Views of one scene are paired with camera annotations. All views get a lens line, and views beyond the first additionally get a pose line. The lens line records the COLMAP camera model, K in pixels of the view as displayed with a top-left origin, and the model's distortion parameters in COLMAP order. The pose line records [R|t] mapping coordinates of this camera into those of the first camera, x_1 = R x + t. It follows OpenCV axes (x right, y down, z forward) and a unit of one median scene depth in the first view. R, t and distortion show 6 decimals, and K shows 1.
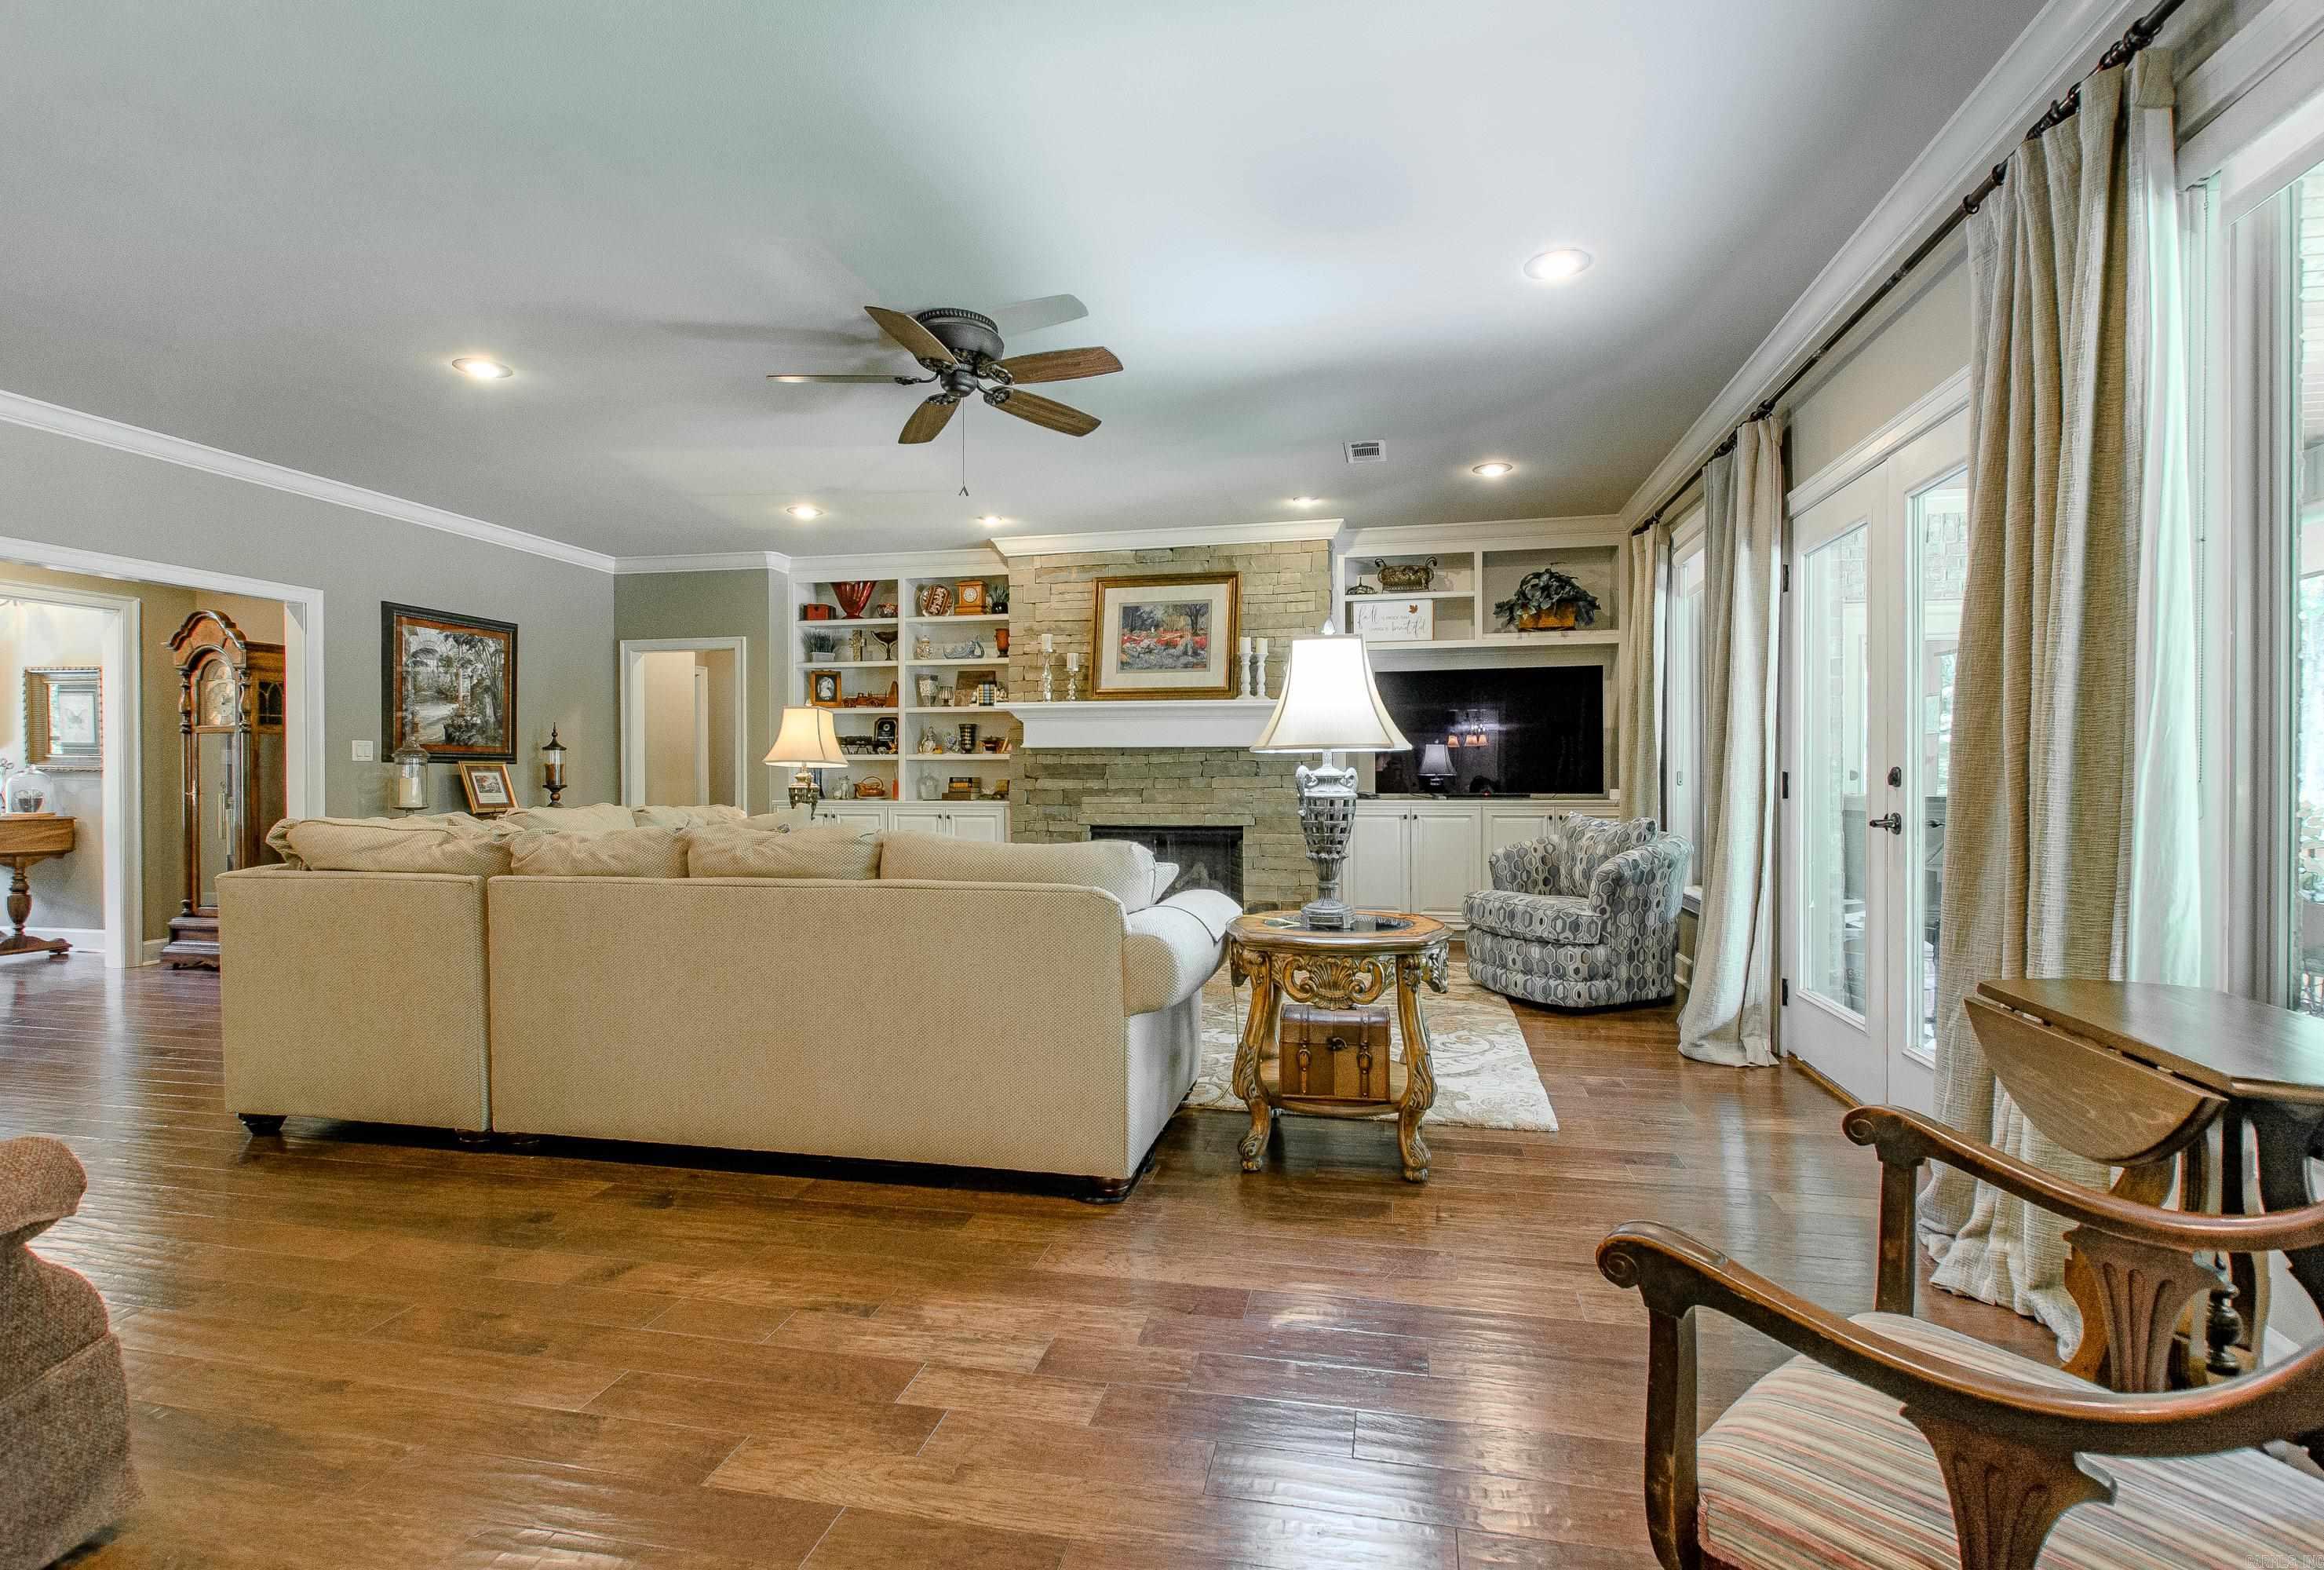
lens RADIAL K [[1041.7, 0, 1187.0], [0, 1041.7, 779.1], [0, 0, 1]] dist [0.000541, 0.001357]
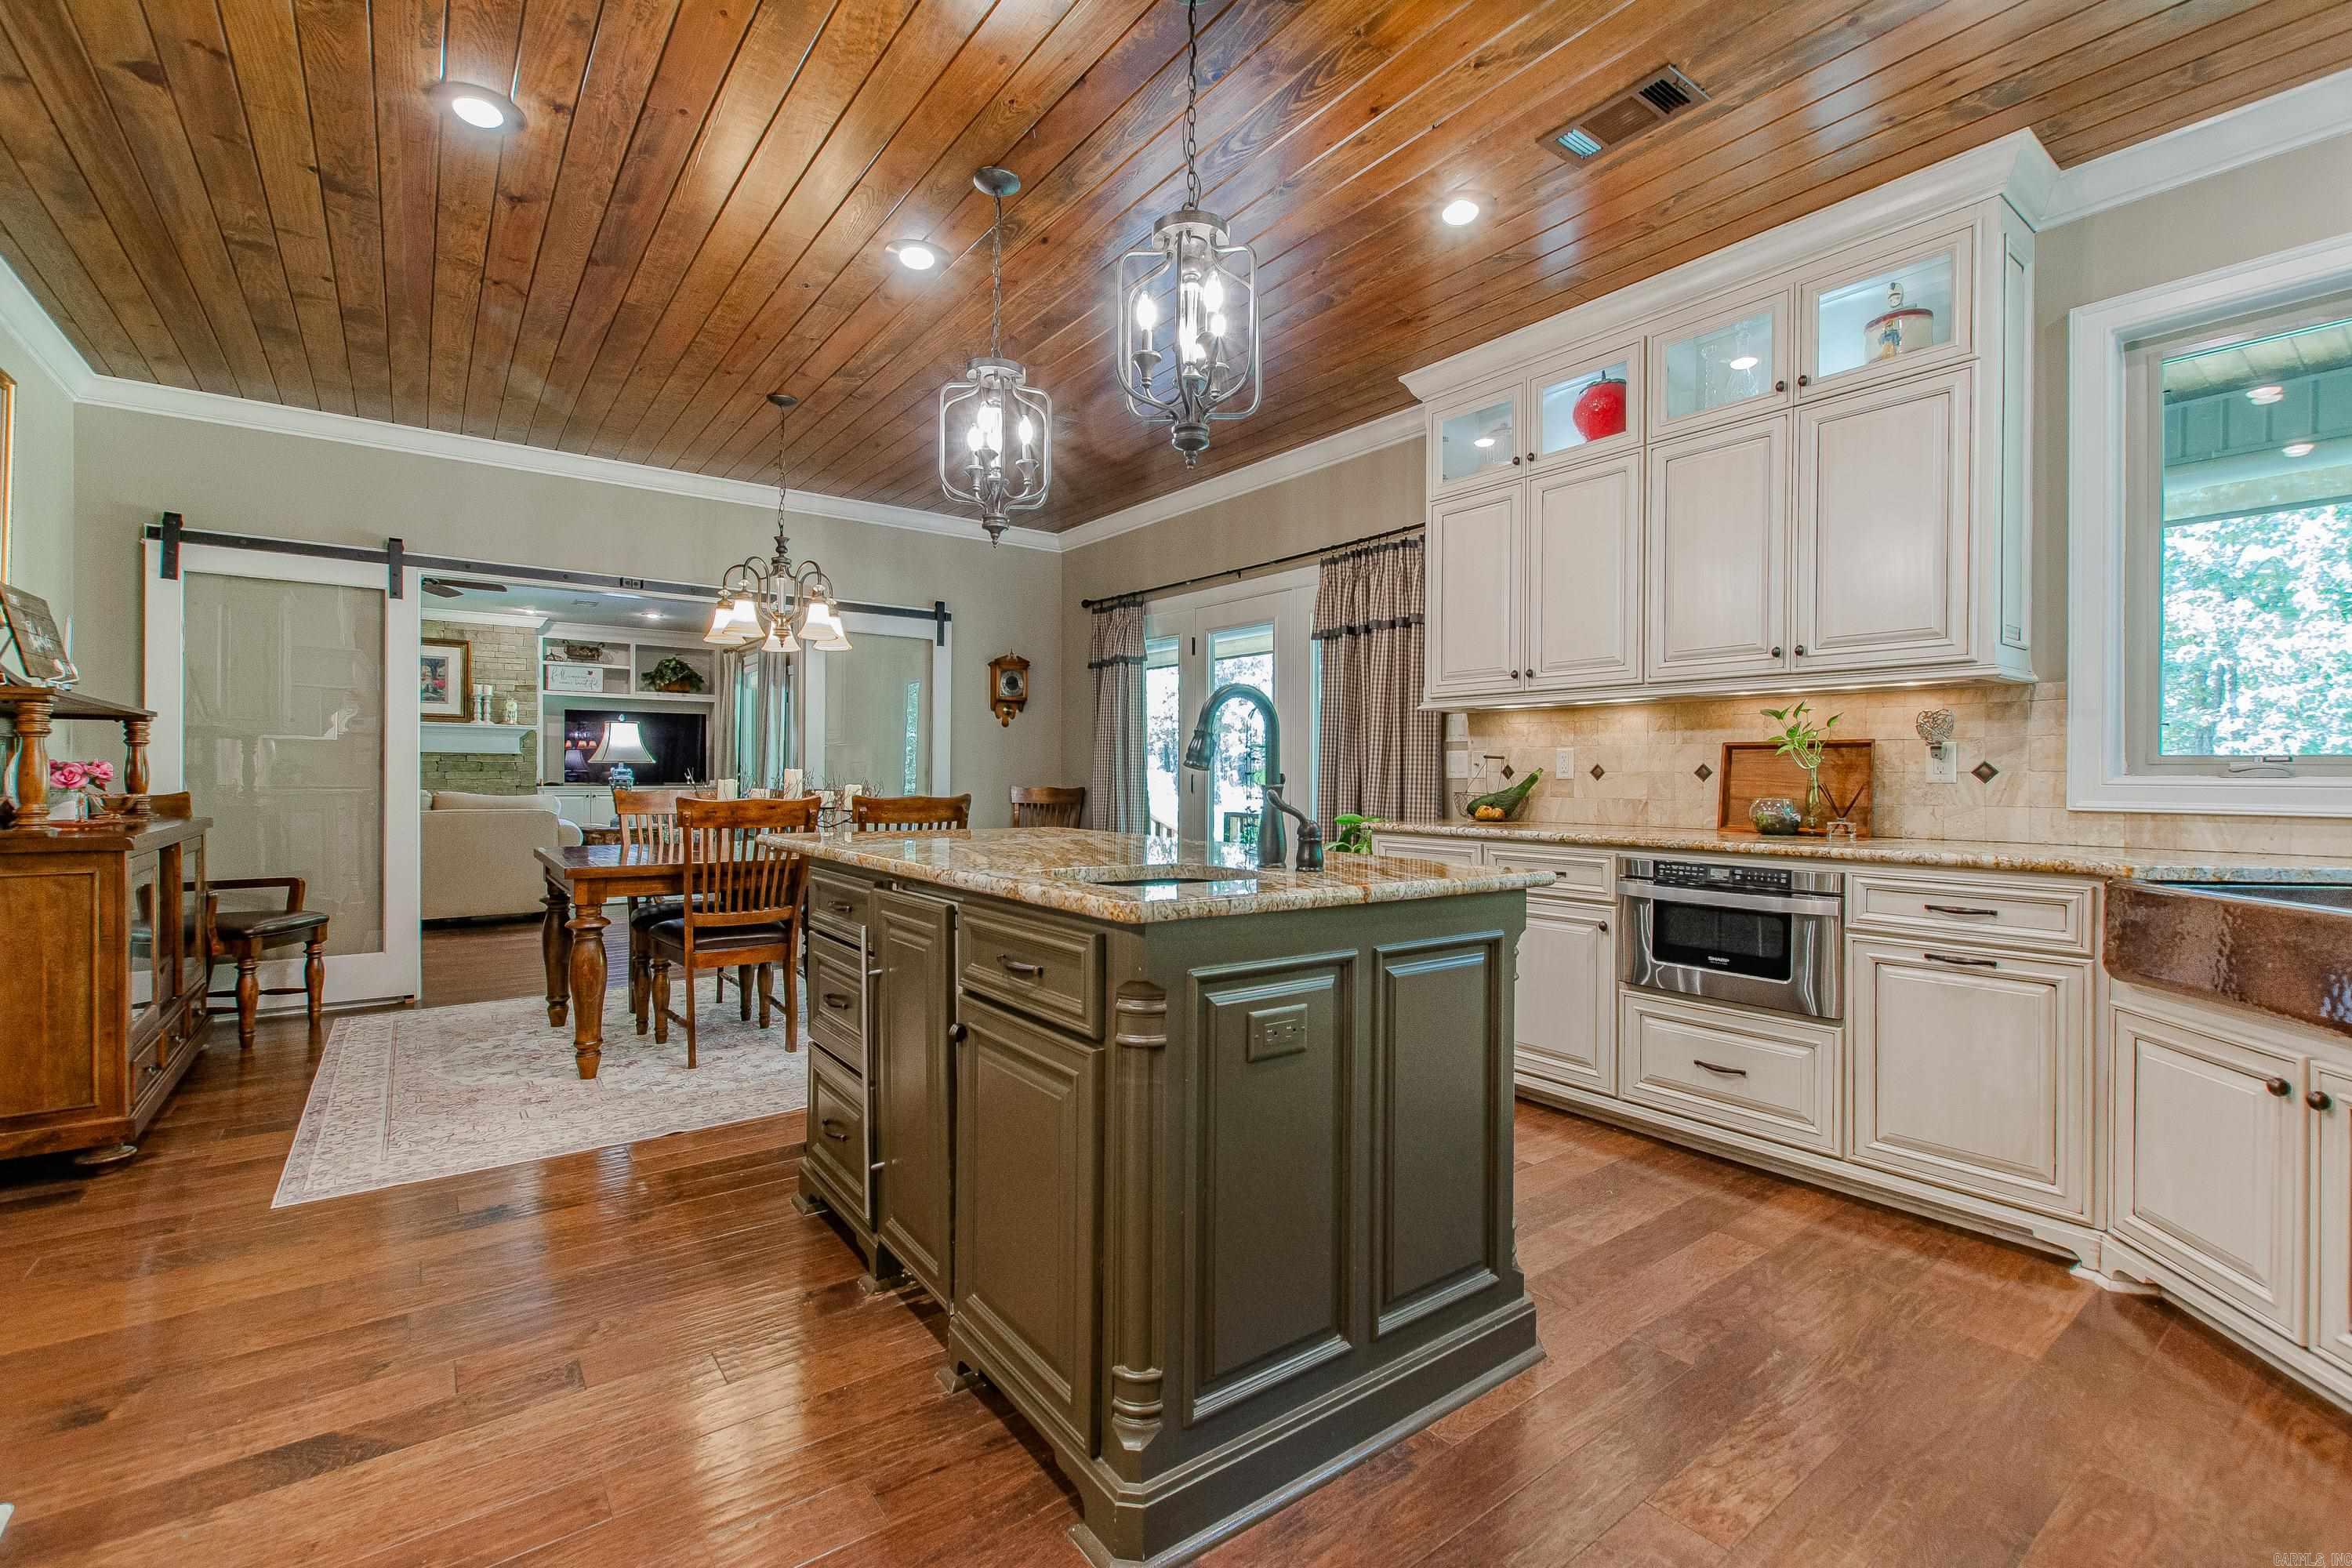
lens RADIAL K [[1017.6, 0, 1192.8], [0, 1017.6, 780.4], [0, 0, 1]] dist [0.005872, -0.003089]
pose [[0.654783, 0.002752, 0.755812, -0.392718], [-0.004386, 0.999990, 0.000159, 0.005643], [-0.755804, -0.003419, 0.654789, -0.820614]]
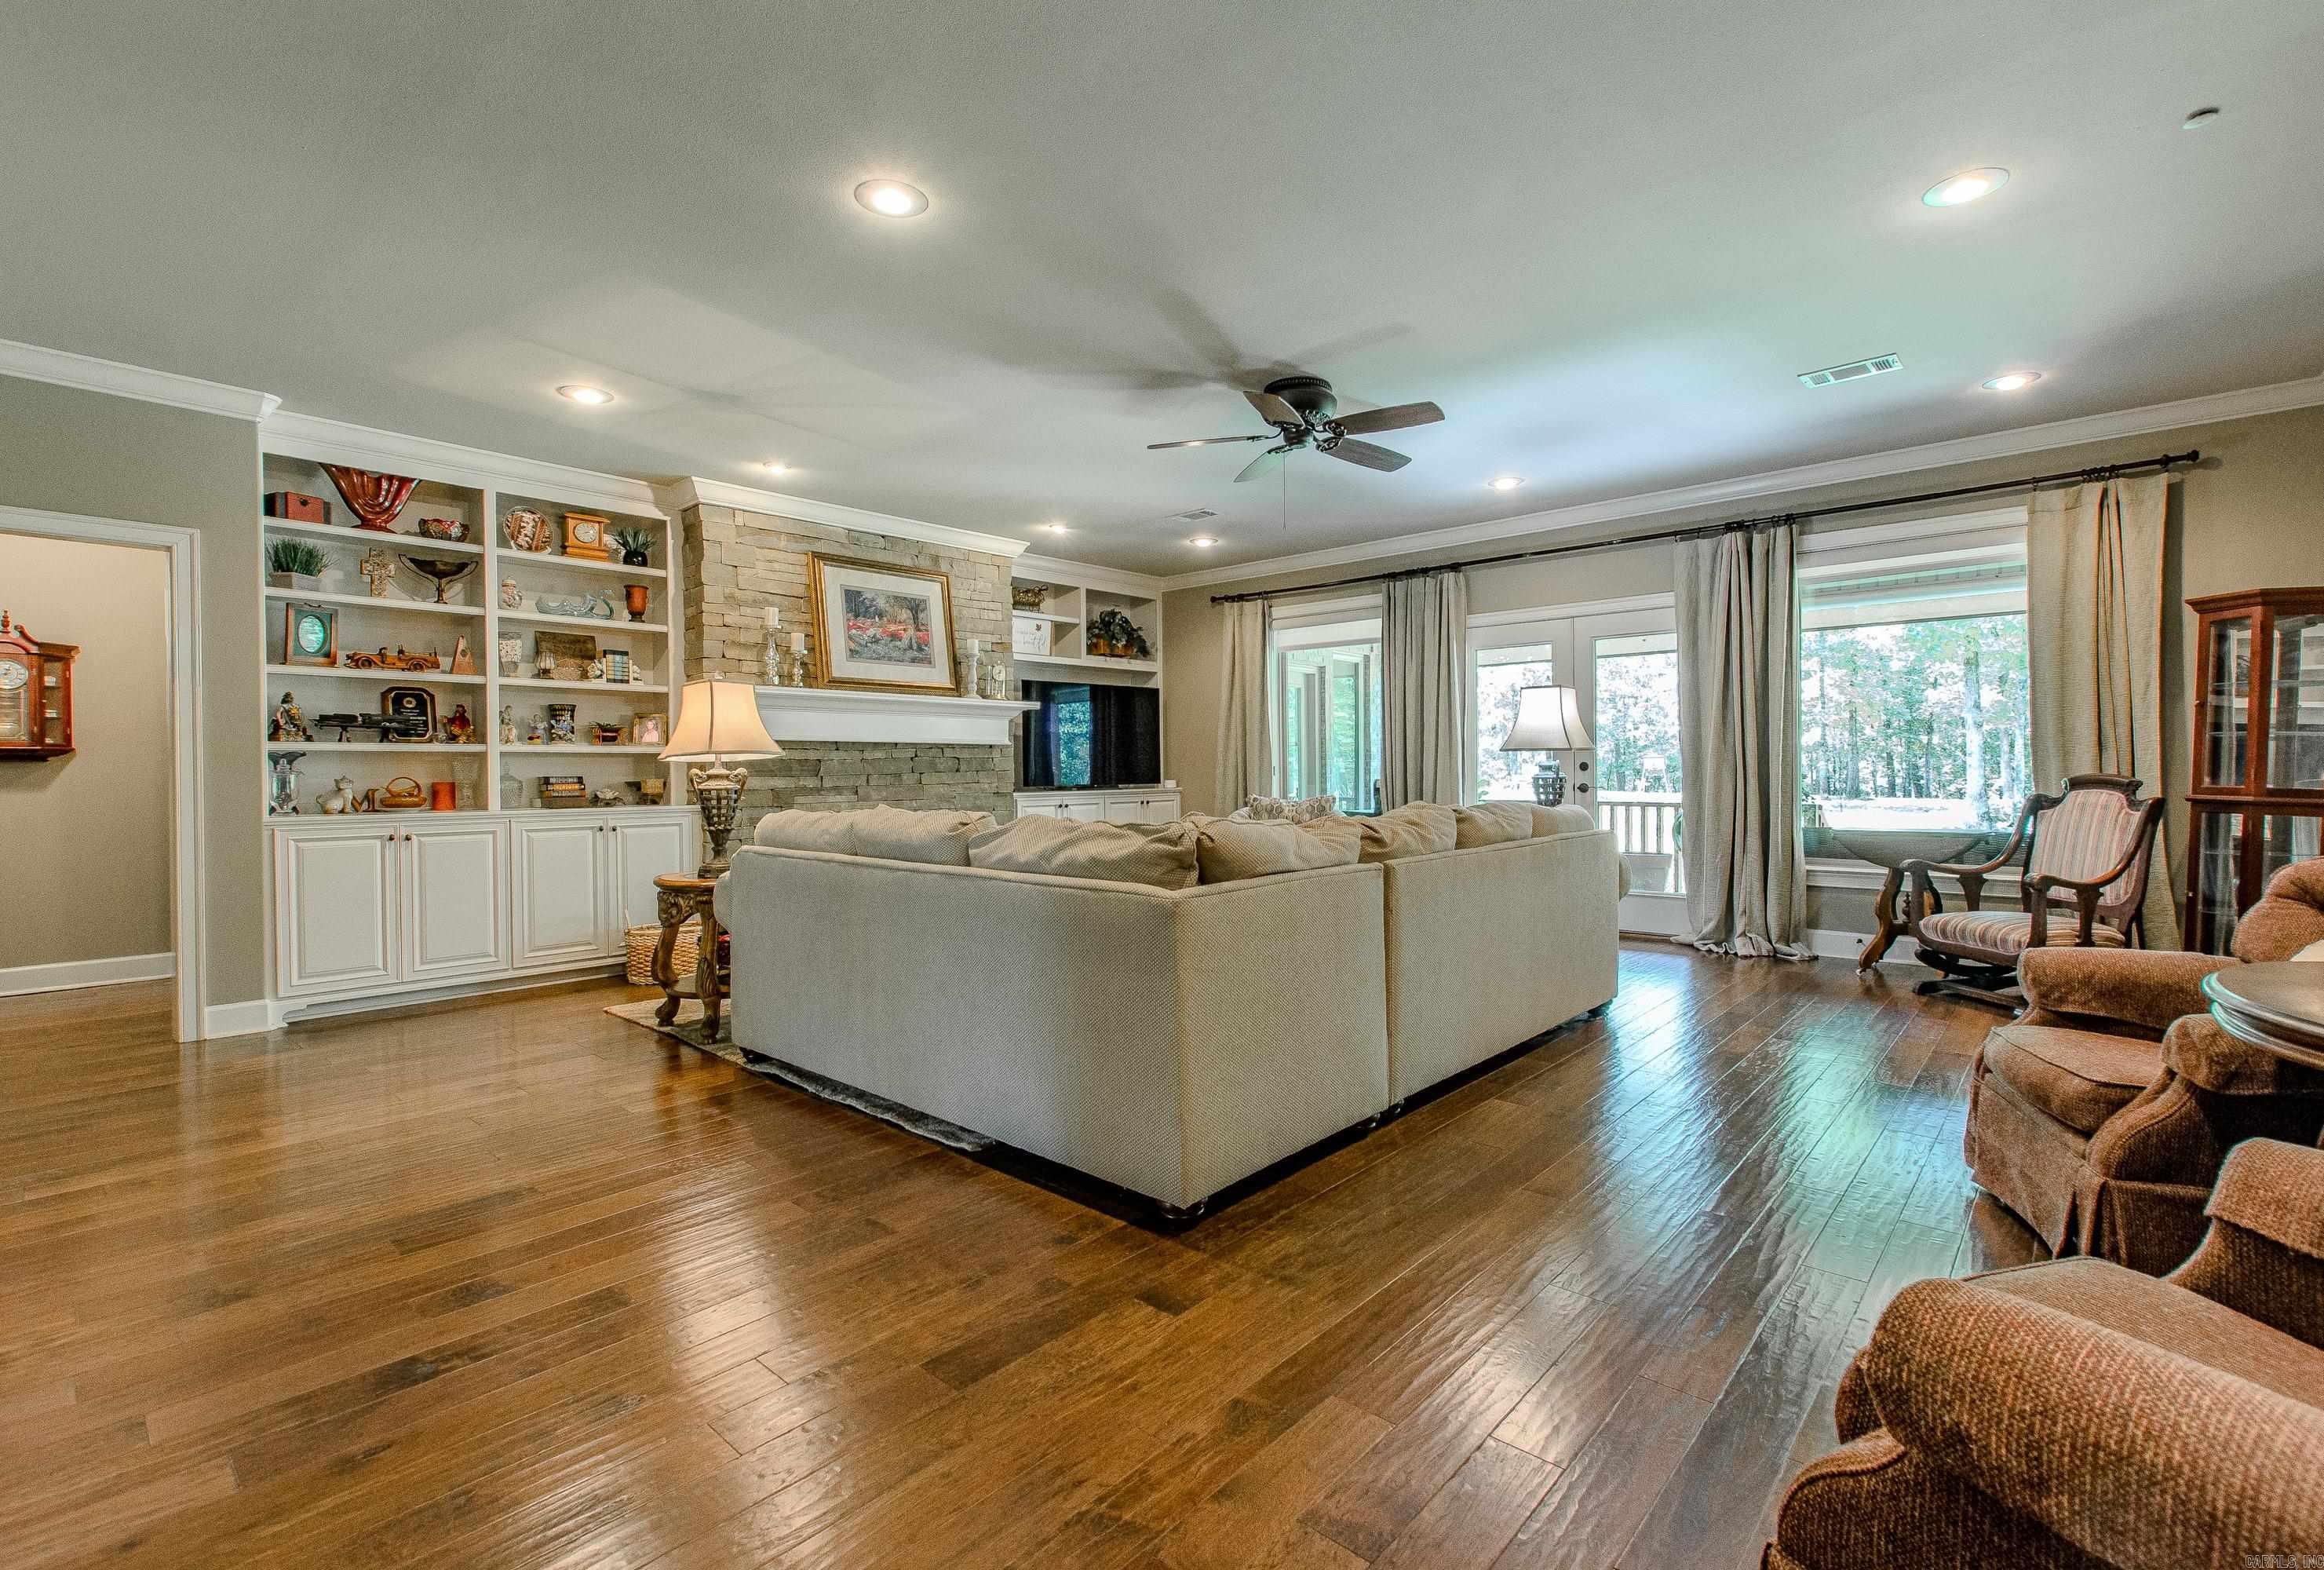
lens RADIAL K [[1041.7, 0, 1192.6], [0, 1041.7, 784.2], [0, 0, 1]] dist [0.000541, 0.001357]
pose [[0.497561, -0.014535, 0.867307, -0.714602], [0.011345, 0.999883, 0.010249, 0.001198], [-0.867355, 0.004740, 0.497668, 0.278206]]
